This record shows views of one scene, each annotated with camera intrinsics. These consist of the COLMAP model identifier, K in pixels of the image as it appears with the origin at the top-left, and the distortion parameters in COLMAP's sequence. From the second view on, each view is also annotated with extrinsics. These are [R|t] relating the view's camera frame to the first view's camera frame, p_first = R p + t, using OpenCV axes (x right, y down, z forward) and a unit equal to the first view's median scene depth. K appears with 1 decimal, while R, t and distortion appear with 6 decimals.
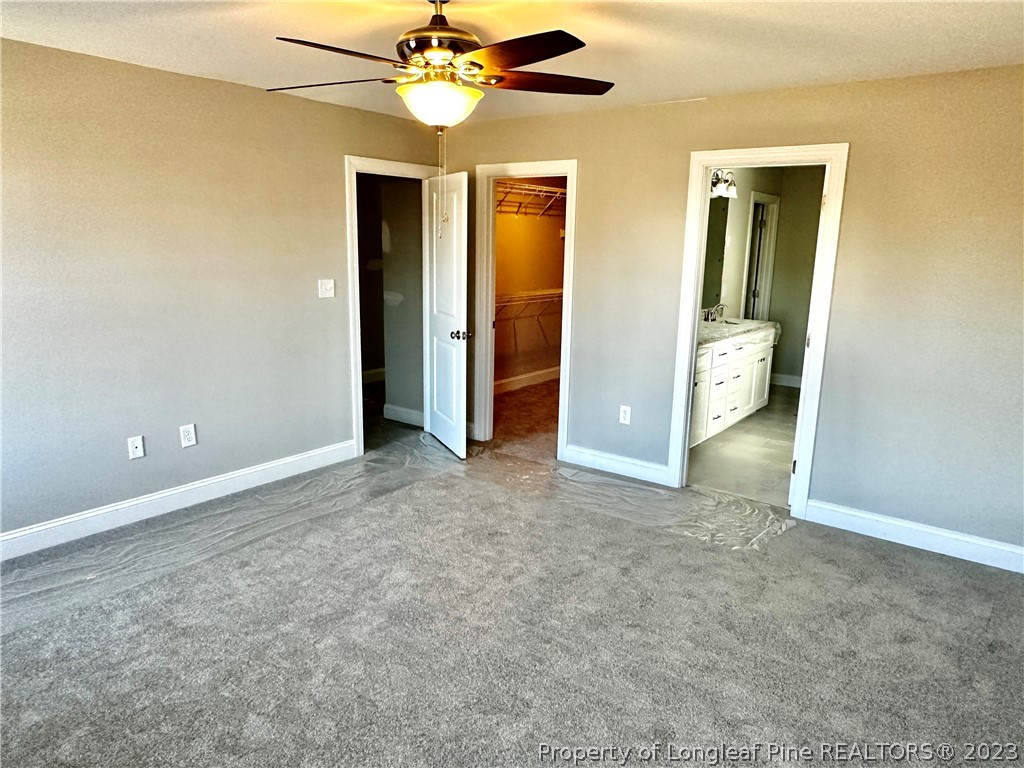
lens RADIAL K [[686.1, 0, 512.0], [0, 686.1, 384.0], [0, 0, 1]] dist [0.001680, 0.000211]
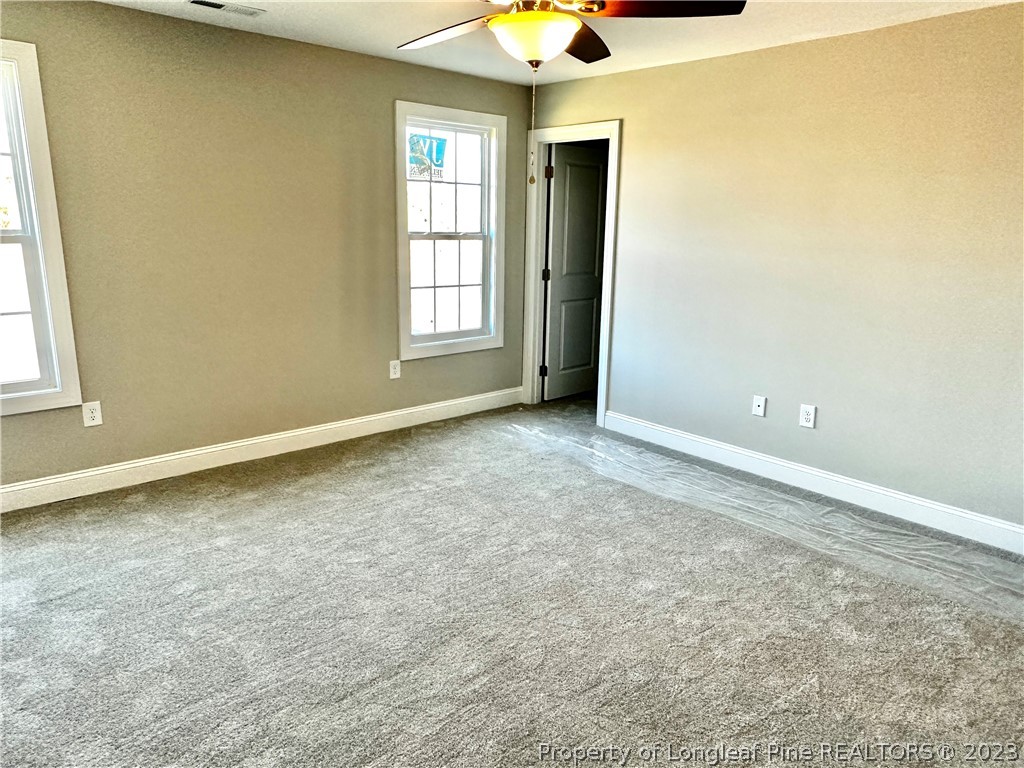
lens RADIAL K [[686.1, 0, 512.0], [0, 686.1, 384.0], [0, 0, 1]] dist [0.001680, 0.000211]
pose [[-0.182894, 0.199011, -0.962779, 0.558099], [-0.222667, 0.945465, 0.237731, -0.110546], [0.957585, 0.257858, -0.128607, 0.759261]]
